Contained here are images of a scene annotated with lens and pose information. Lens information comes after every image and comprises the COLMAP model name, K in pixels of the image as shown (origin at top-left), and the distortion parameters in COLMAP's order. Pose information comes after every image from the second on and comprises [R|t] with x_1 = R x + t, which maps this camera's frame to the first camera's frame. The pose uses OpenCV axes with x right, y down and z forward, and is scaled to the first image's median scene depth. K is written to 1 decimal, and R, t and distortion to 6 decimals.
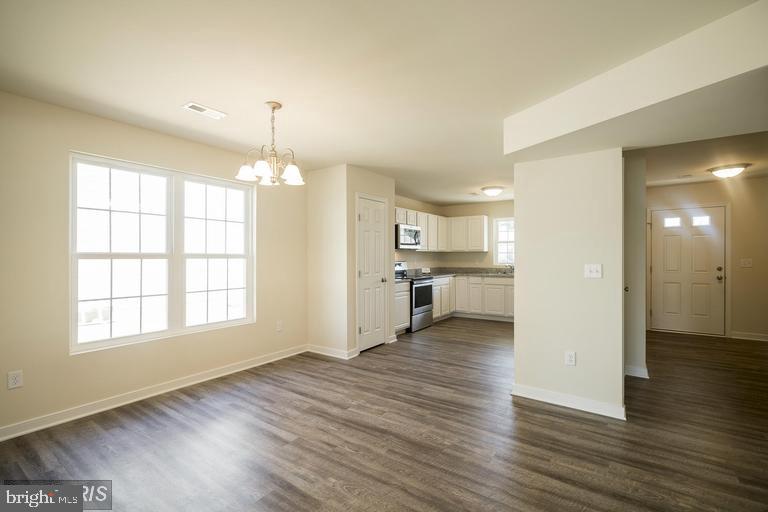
lens RADIAL K [[352.3, 0, 379.8], [0, 352.3, 255.8], [0, 0, 1]] dist [-0.001217, 0.002062]
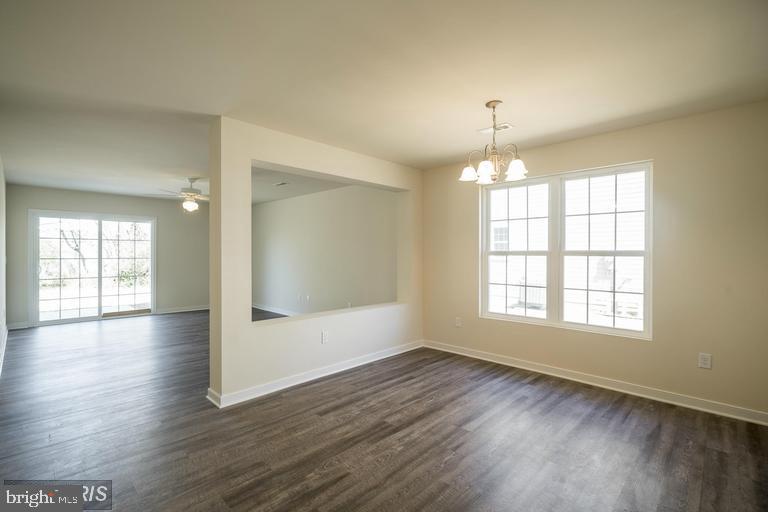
lens RADIAL K [[352.3, 0, 379.3], [0, 352.3, 254.8], [0, 0, 1]] dist [-0.001217, 0.002062]
pose [[-0.165516, 0.001169, -0.986206, 0.586913], [-0.001761, 0.999997, 0.001481, 0.004500], [0.986206, 0.001982, -0.165513, 0.657300]]
